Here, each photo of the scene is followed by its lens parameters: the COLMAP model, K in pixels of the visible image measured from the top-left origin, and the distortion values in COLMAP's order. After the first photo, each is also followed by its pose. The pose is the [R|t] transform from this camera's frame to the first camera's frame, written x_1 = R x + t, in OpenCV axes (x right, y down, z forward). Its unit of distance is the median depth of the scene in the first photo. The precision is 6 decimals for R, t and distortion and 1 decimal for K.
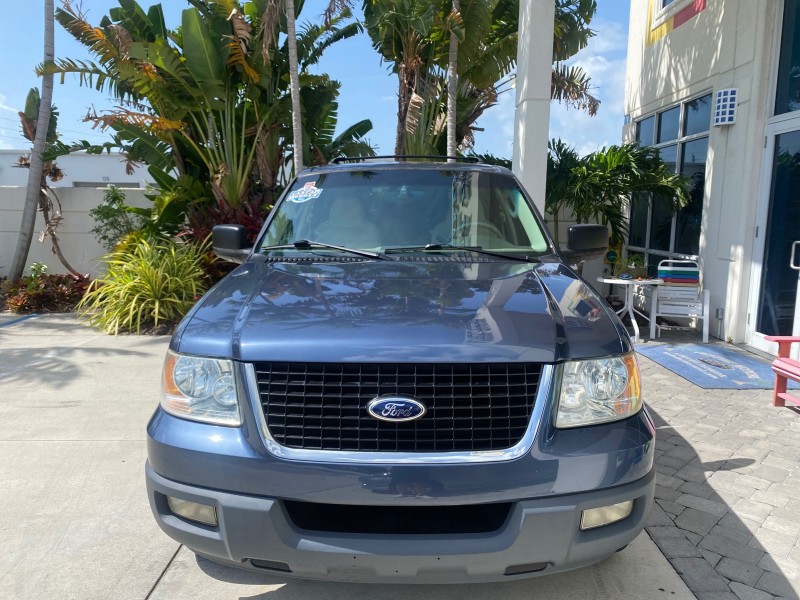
lens RADIAL K [[621.9, 0, 395.3], [0, 621.9, 298.5], [0, 0, 1]] dist [-0.002111, -0.004342]
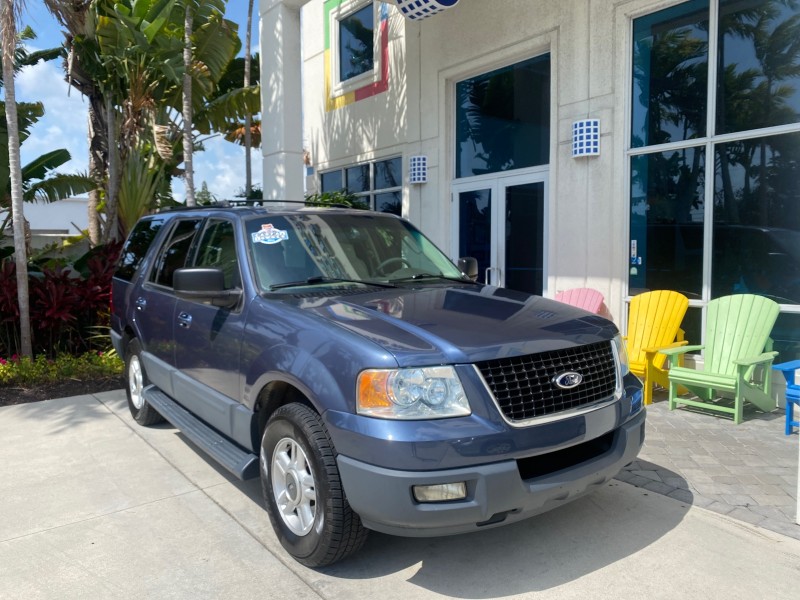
lens RADIAL K [[619.4, 0, 398.4], [0, 619.4, 298.7], [0, 0, 1]] dist [0.003842, -0.005971]
pose [[0.796917, -0.060011, 0.601101, -0.297855], [0.099477, 0.994506, -0.032596, -0.001335], [-0.595842, 0.085772, 0.798508, 0.013302]]
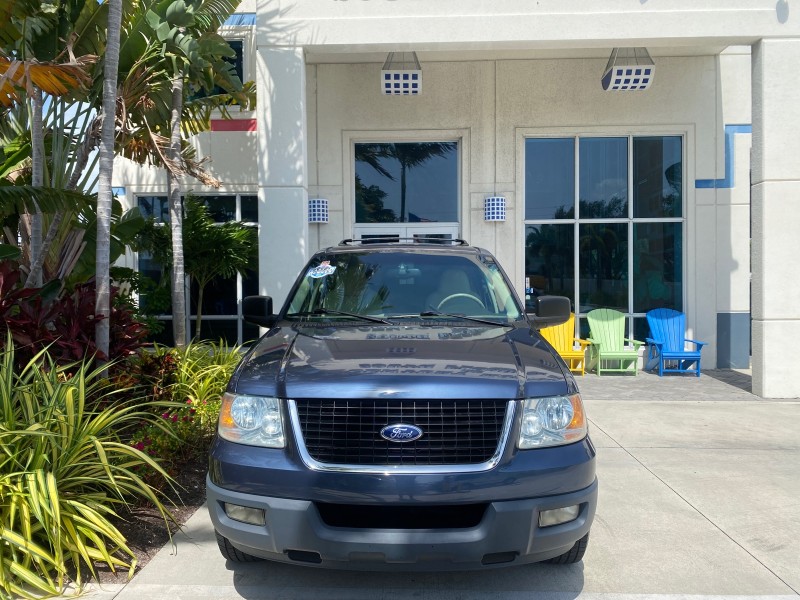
lens RADIAL K [[618.8, 0, 397.4], [0, 618.8, 297.3], [0, 0, 1]] dist [0.000931, -0.000230]
pose [[0.018322, -0.029697, 0.999391, -0.902584], [0.143974, 0.989220, 0.026756, -0.119681], [-0.989412, 0.143396, 0.022400, 0.804128]]
